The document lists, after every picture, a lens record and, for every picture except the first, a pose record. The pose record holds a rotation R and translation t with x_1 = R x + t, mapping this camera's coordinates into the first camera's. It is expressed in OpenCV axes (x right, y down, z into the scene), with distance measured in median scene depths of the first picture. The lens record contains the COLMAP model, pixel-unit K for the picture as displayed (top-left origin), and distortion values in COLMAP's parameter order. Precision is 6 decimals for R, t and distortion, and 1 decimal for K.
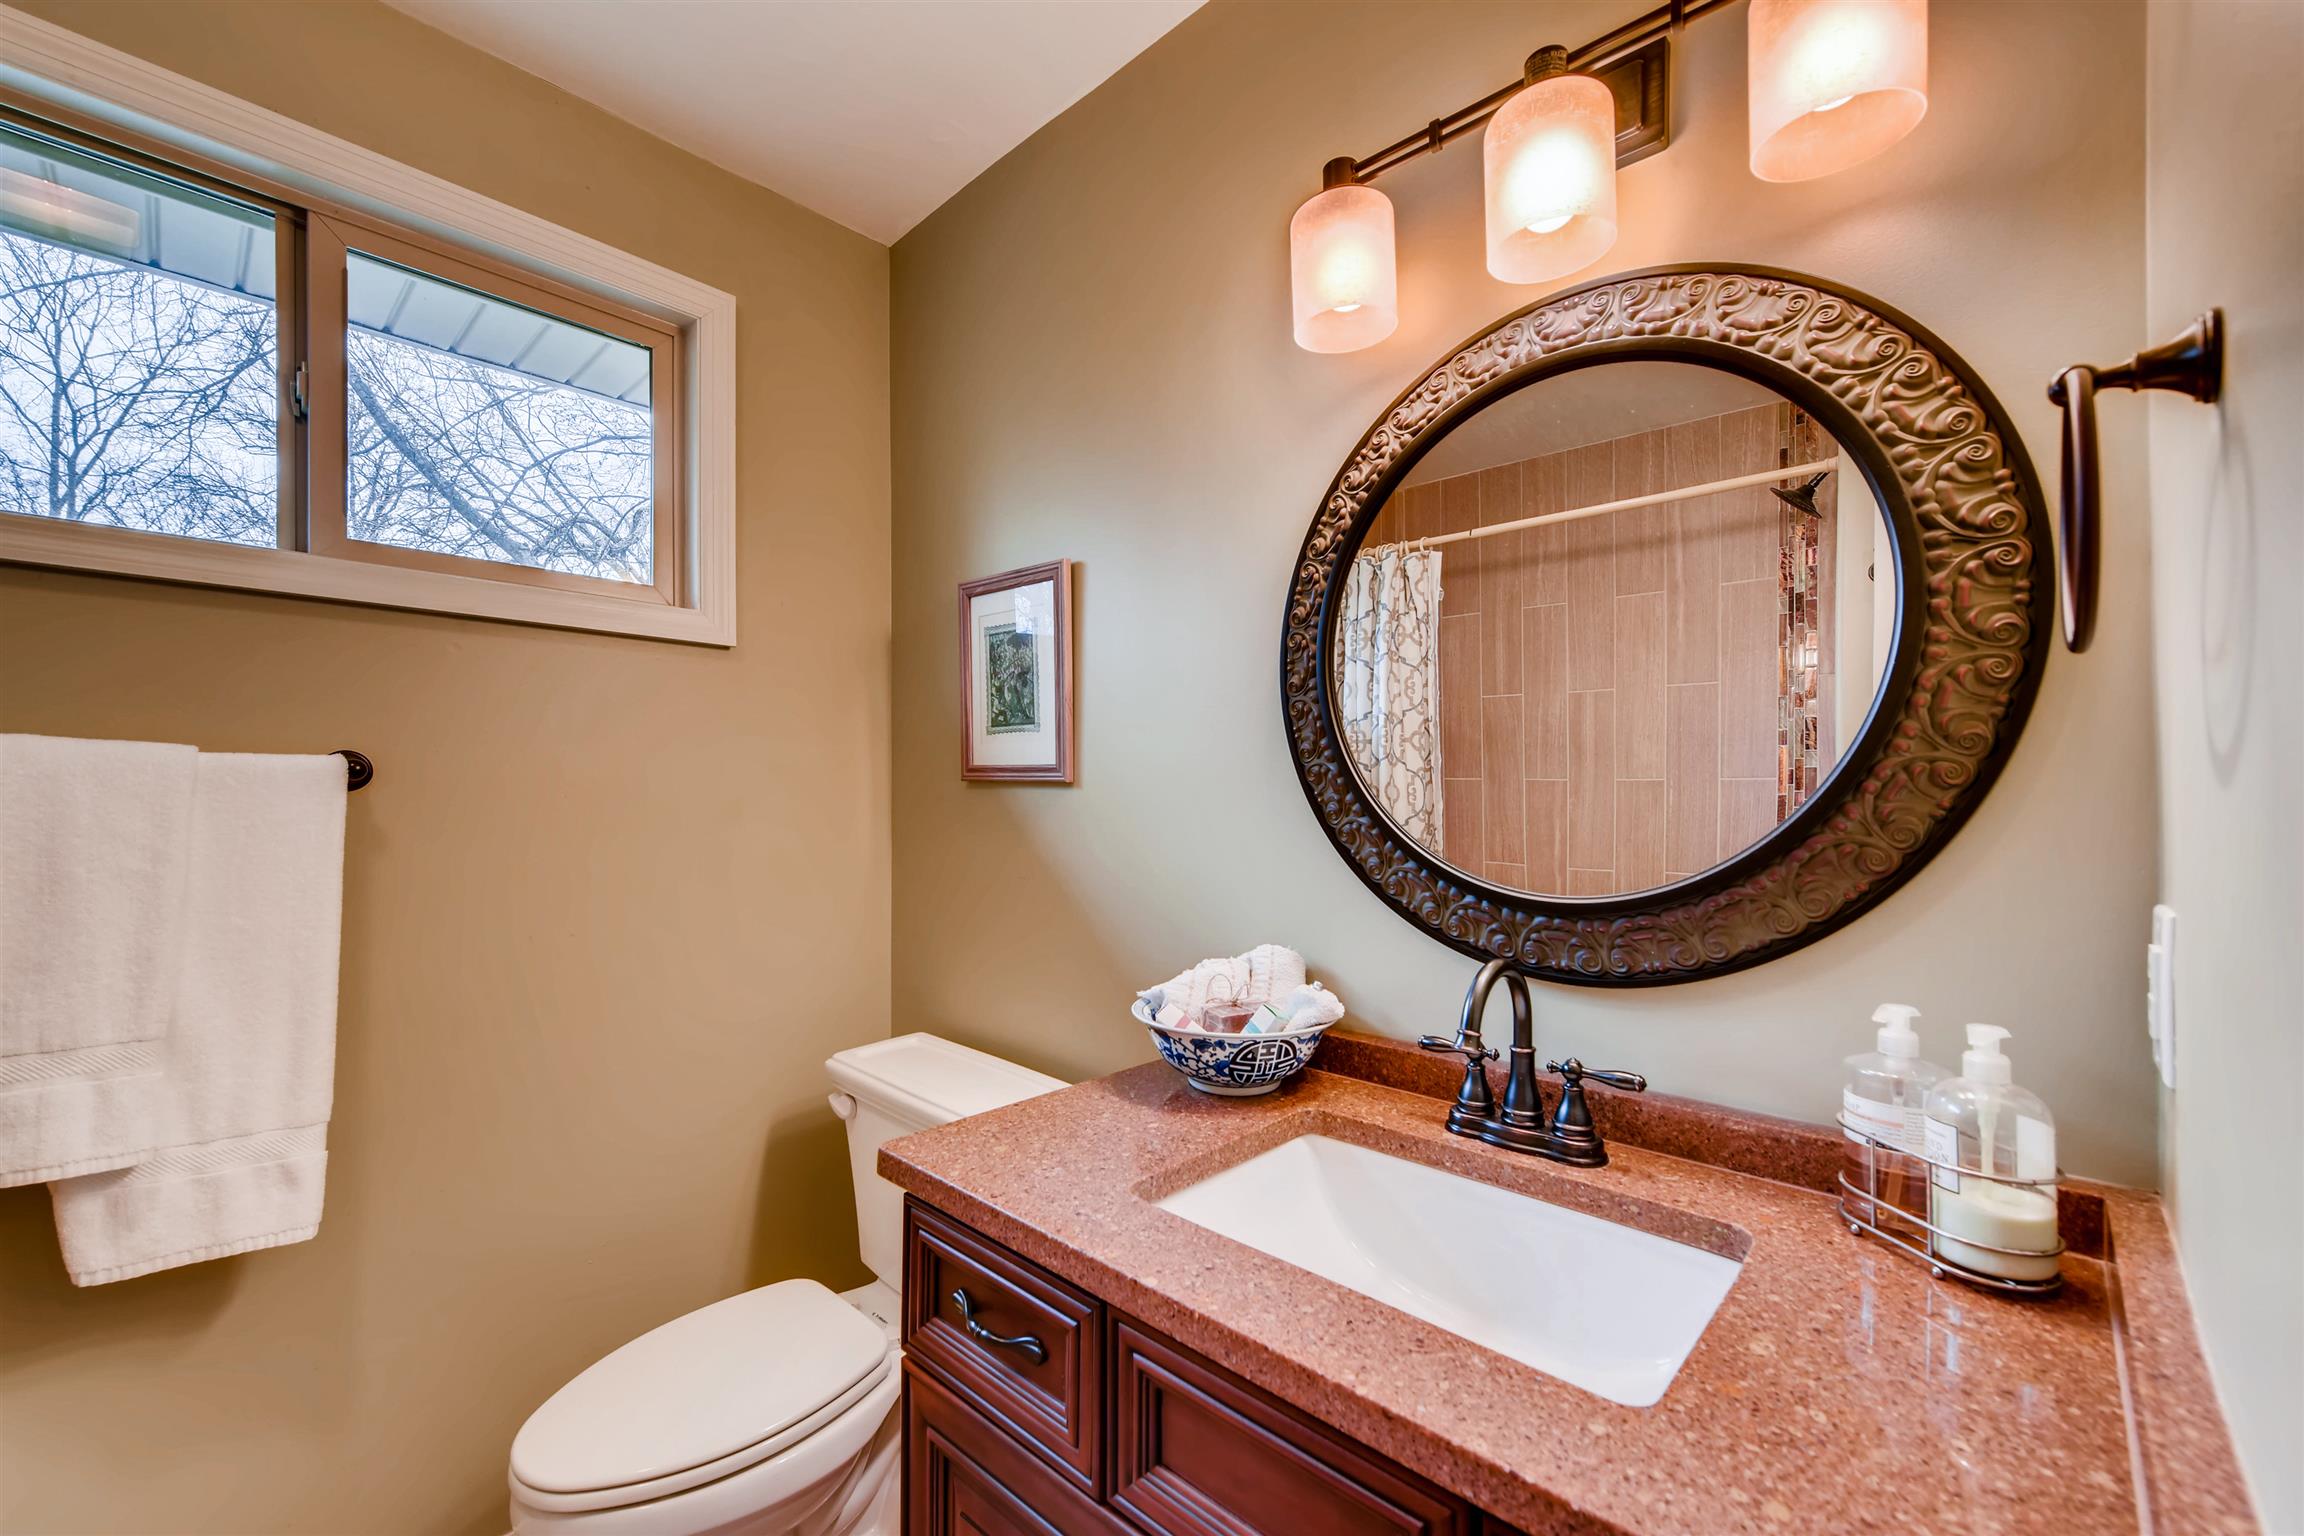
lens RADIAL K [[919.3, 0, 1152.4], [0, 919.3, 756.0], [0, 0, 1]] dist [0.007730, -0.001064]
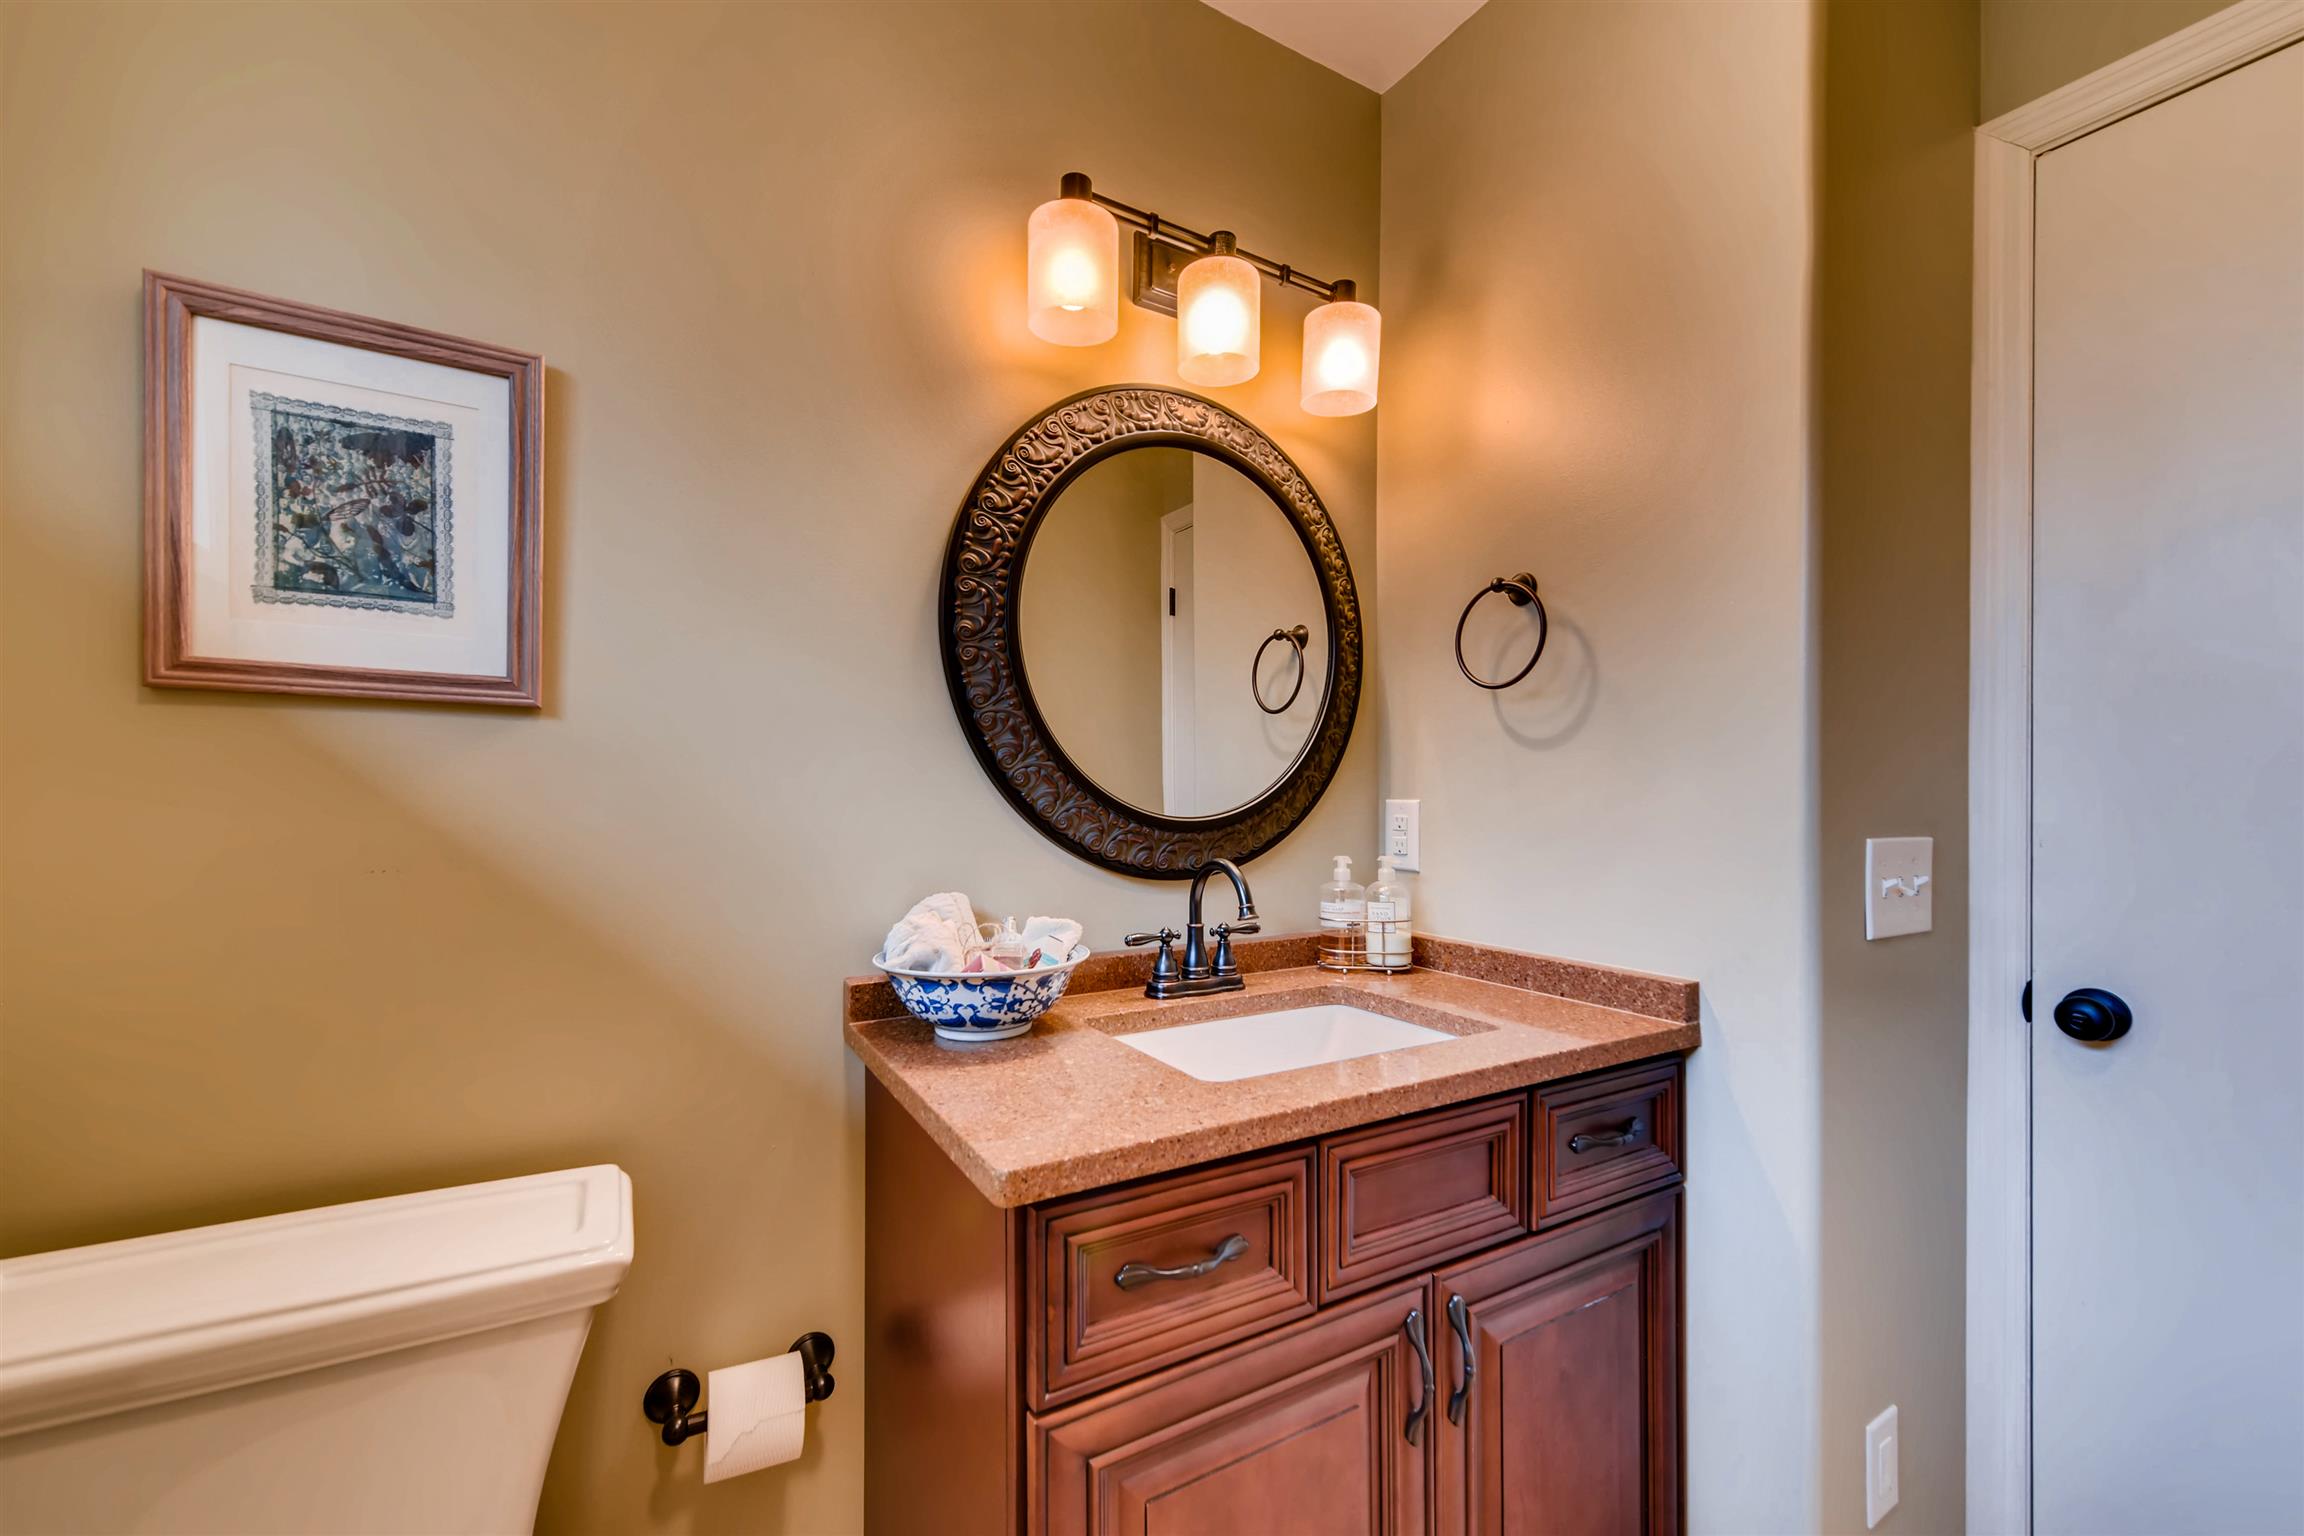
lens RADIAL K [[919.3, 0, 1147.8], [0, 919.3, 770.9], [0, 0, 1]] dist [0.007730, -0.001064]
pose [[0.278477, 0.031411, 0.959929, -0.793696], [-0.033595, 0.999172, -0.022949, 0.098336], [-0.959855, -0.025858, 0.279302, 0.566900]]
